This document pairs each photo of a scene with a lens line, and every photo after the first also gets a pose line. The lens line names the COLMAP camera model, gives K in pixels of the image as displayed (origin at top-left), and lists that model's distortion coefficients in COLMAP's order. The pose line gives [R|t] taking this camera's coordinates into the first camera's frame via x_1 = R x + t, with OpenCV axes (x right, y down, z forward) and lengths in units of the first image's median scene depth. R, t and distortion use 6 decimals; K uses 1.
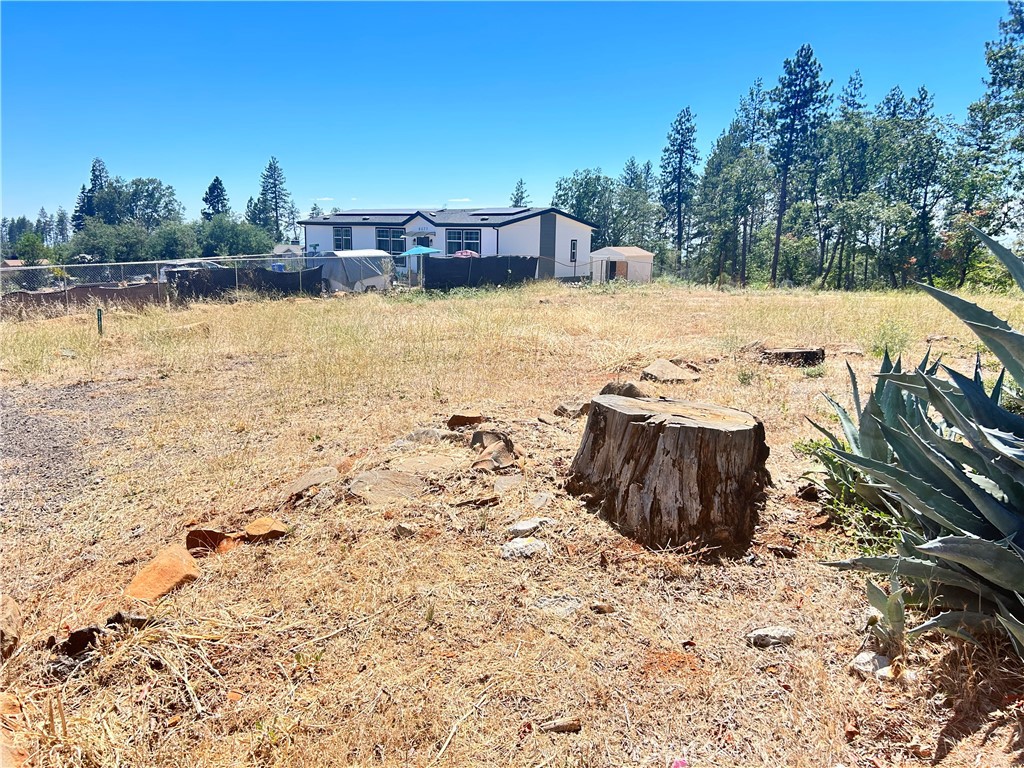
lens RADIAL K [[759.8, 0, 508.0], [0, 759.8, 393.1], [0, 0, 1]] dist [0.036993, -0.051878]
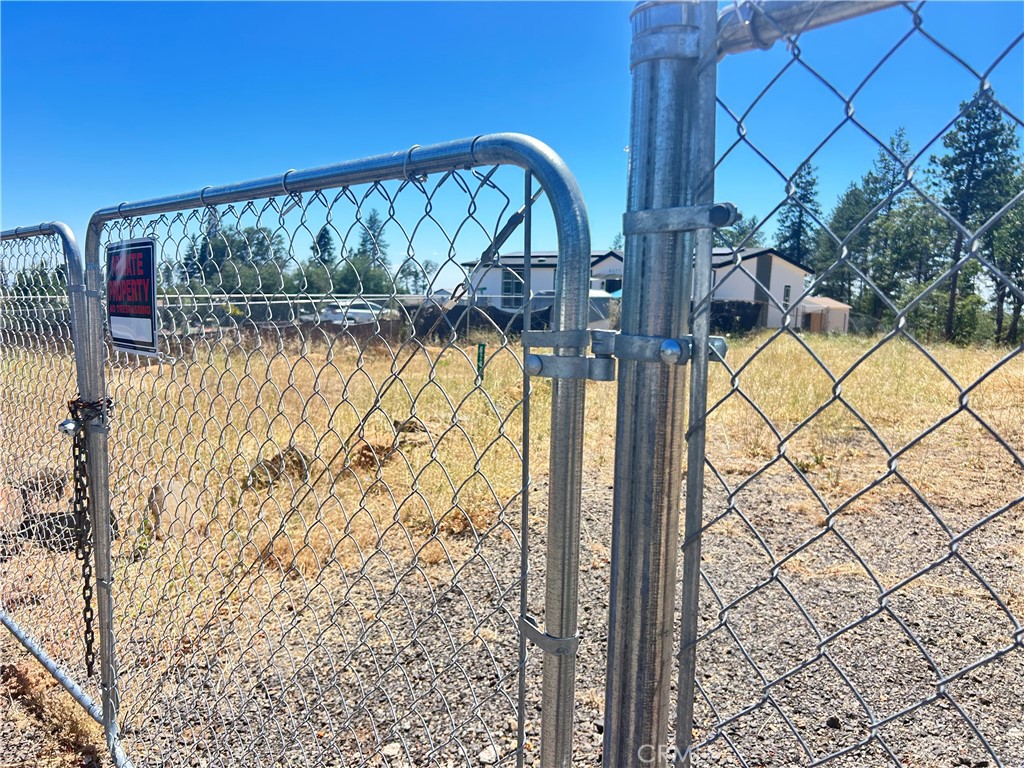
lens RADIAL K [[759.8, 0, 504.4], [0, 759.8, 394.0], [0, 0, 1]] dist [0.036993, -0.051878]
pose [[0.994699, 0.033644, -0.097169, -0.080944], [-0.040262, 0.996943, -0.066961, -0.004928], [0.094620, 0.070518, 0.993013, 0.066672]]
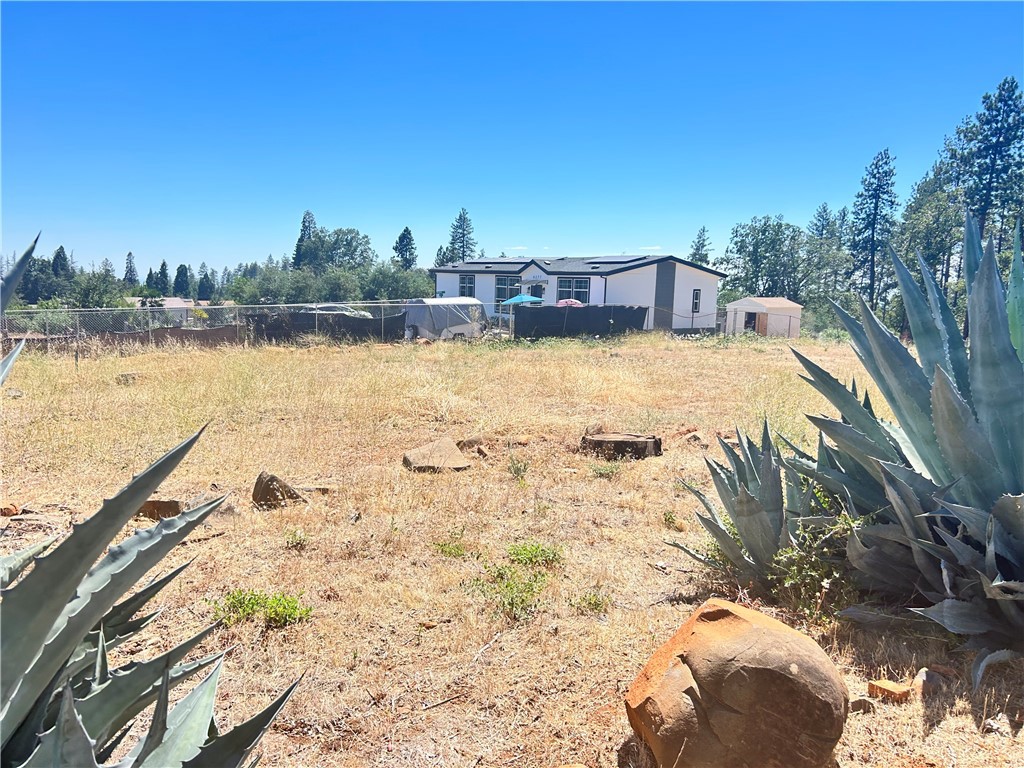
lens RADIAL K [[759.8, 0, 505.8], [0, 759.8, 384.8], [0, 0, 1]] dist [0.036993, -0.051878]
pose [[0.969249, 0.044443, -0.242037, 0.050915], [-0.061390, 0.996128, -0.062928, -0.006764], [0.238303, 0.075852, 0.968224, 0.026829]]
